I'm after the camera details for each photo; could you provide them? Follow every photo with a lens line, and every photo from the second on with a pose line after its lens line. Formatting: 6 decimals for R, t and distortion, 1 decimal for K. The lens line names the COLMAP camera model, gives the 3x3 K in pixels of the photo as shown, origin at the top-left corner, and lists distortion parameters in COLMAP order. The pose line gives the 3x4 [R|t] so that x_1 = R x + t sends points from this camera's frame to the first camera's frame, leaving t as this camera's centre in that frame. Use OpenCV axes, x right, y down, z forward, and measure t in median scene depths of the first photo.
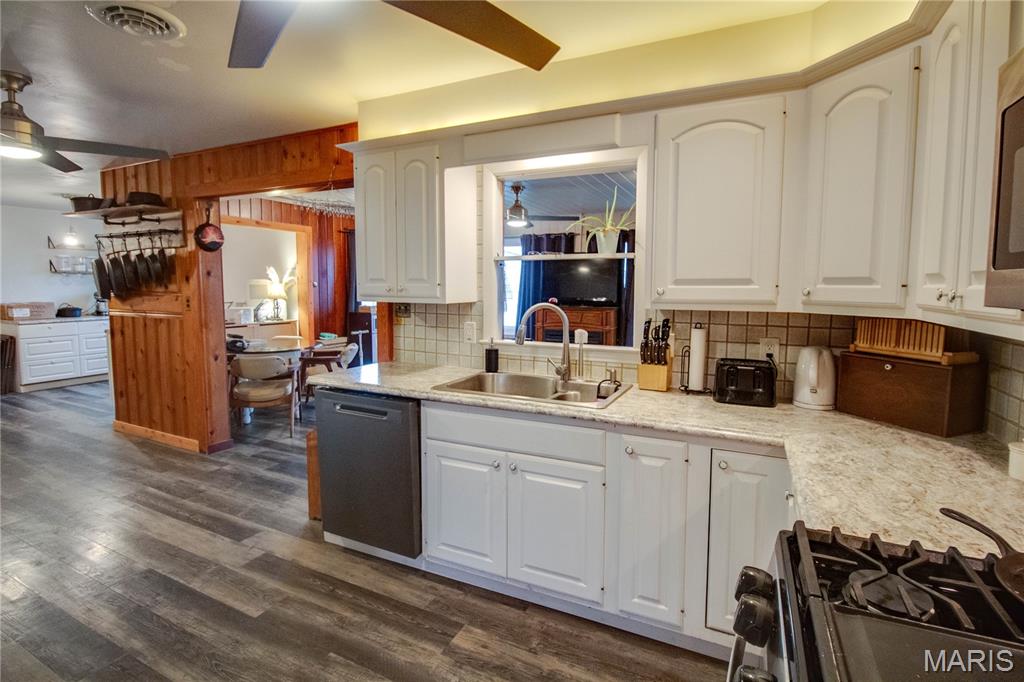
lens RADIAL K [[484.2, 0, 516.9], [0, 484.2, 334.4], [0, 0, 1]] dist [0.004510, 0.000045]
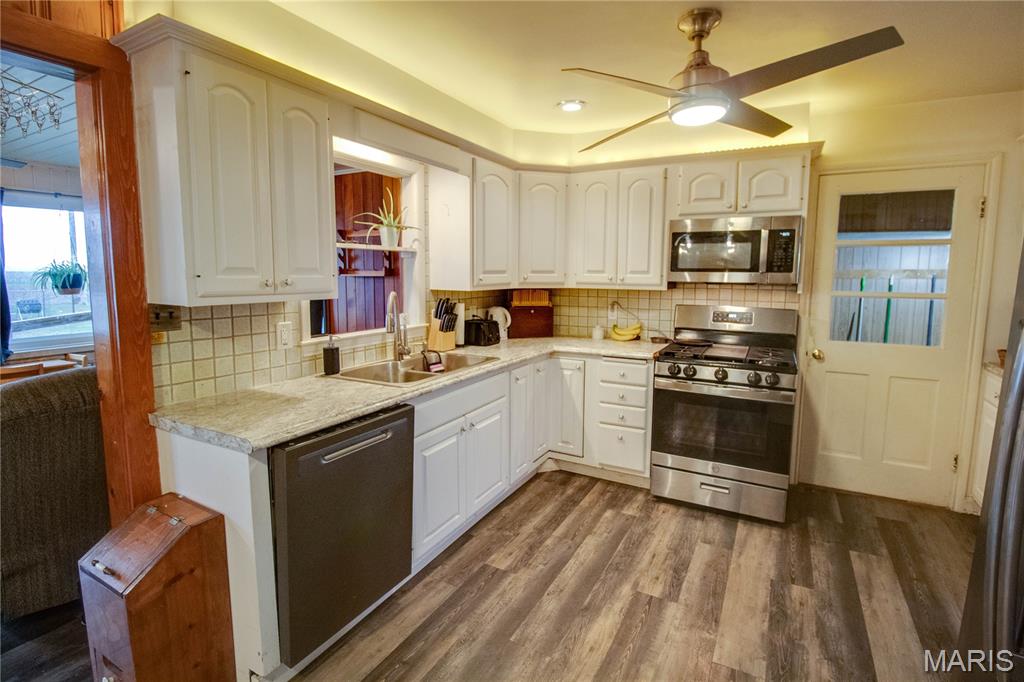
lens RADIAL K [[484.2, 0, 517.0], [0, 484.2, 339.1], [0, 0, 1]] dist [0.004510, 0.000045]
pose [[0.058516, -0.142186, 0.988109, -1.161818], [0.099268, 0.985728, 0.135965, -0.092561], [-0.993339, 0.090131, 0.071795, 0.764843]]
